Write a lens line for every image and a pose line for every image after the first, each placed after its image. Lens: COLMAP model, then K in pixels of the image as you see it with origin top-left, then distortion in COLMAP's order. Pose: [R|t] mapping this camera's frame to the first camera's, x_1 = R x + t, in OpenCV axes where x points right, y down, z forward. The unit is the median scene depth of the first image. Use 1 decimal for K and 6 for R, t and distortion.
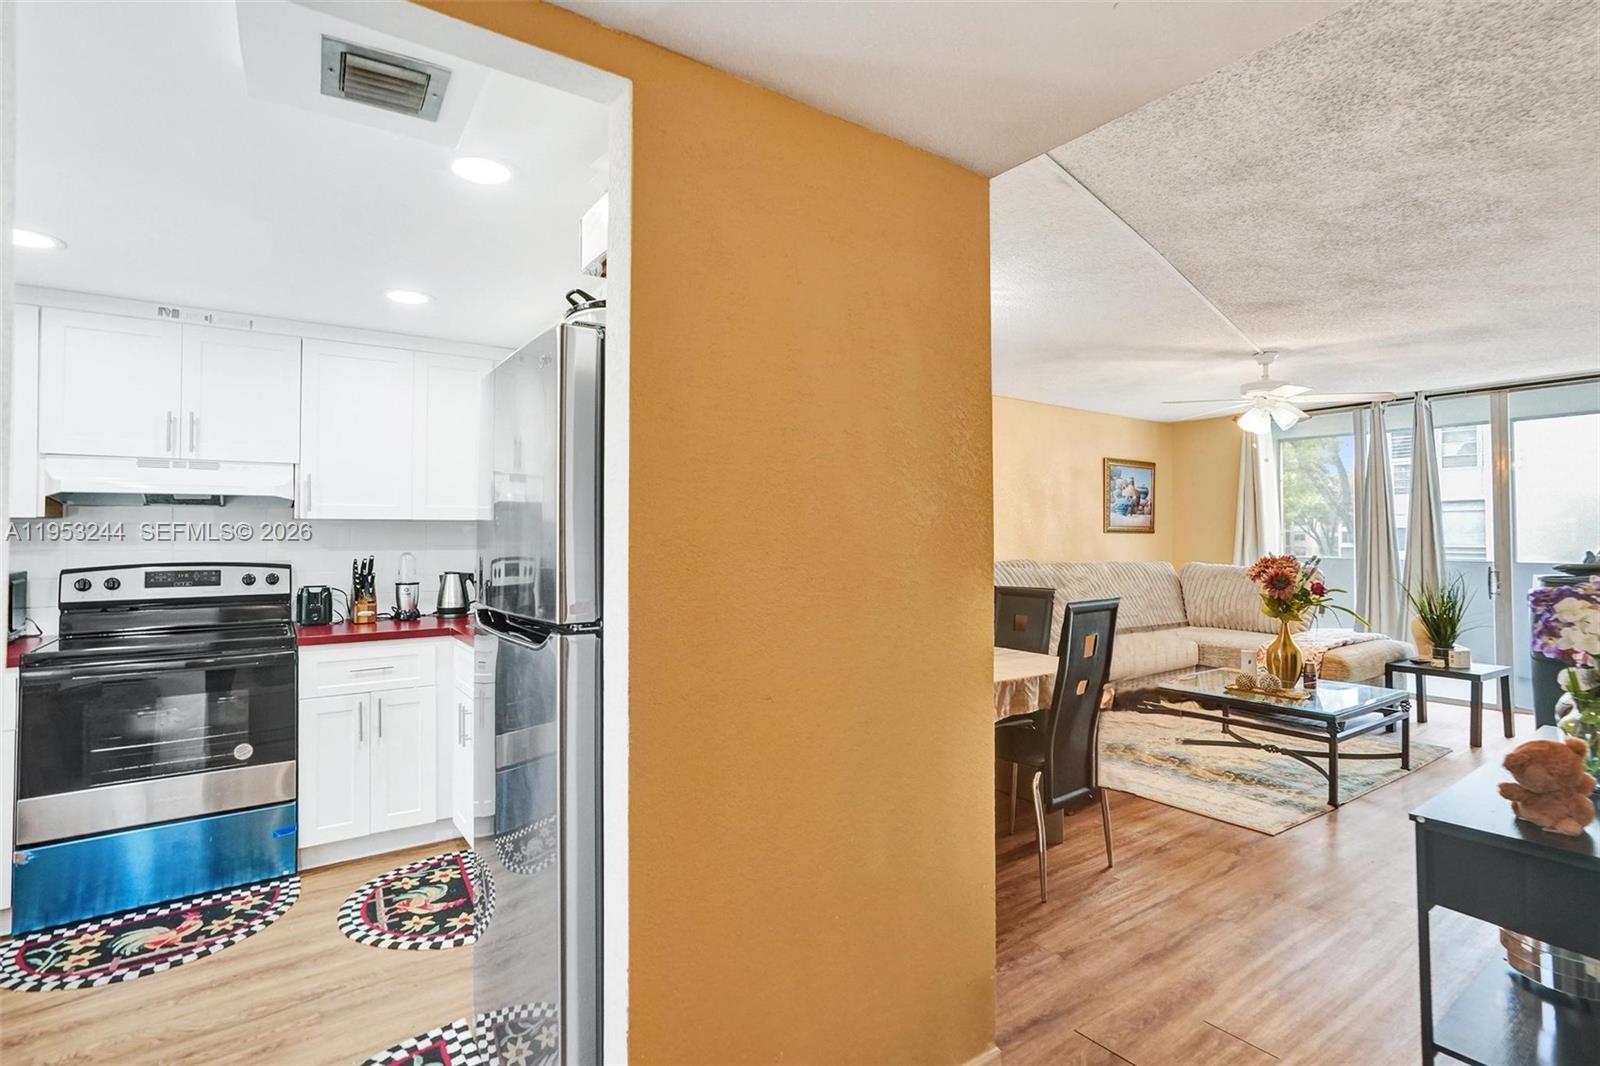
lens RADIAL K [[780.6, 0, 798.3], [0, 780.6, 516.0], [0, 0, 1]] dist [-0.043302, 0.024219]
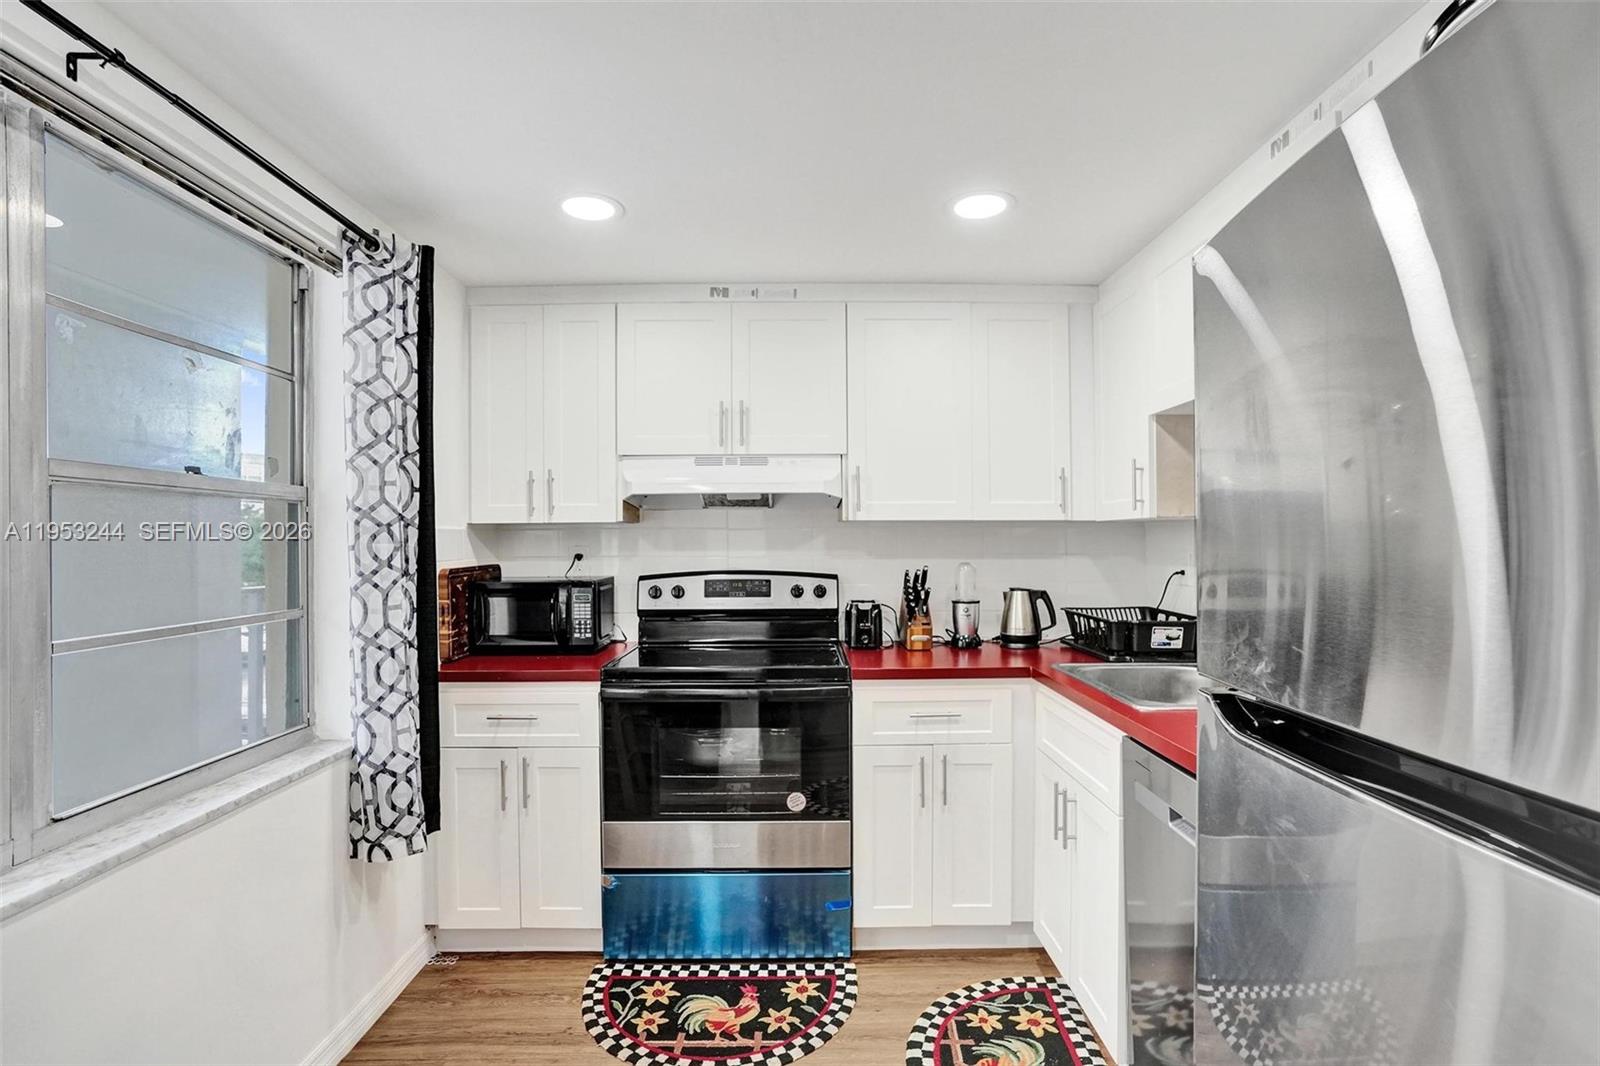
lens RADIAL K [[780.6, 0, 798.3], [0, 780.6, 516.0], [0, 0, 1]] dist [-0.043302, 0.024219]
pose [[0.821883, -0.018527, -0.569356, -0.232005], [0.015548, 0.999828, -0.010092, 0.007047], [0.569445, -0.000558, 0.822029, 0.303276]]
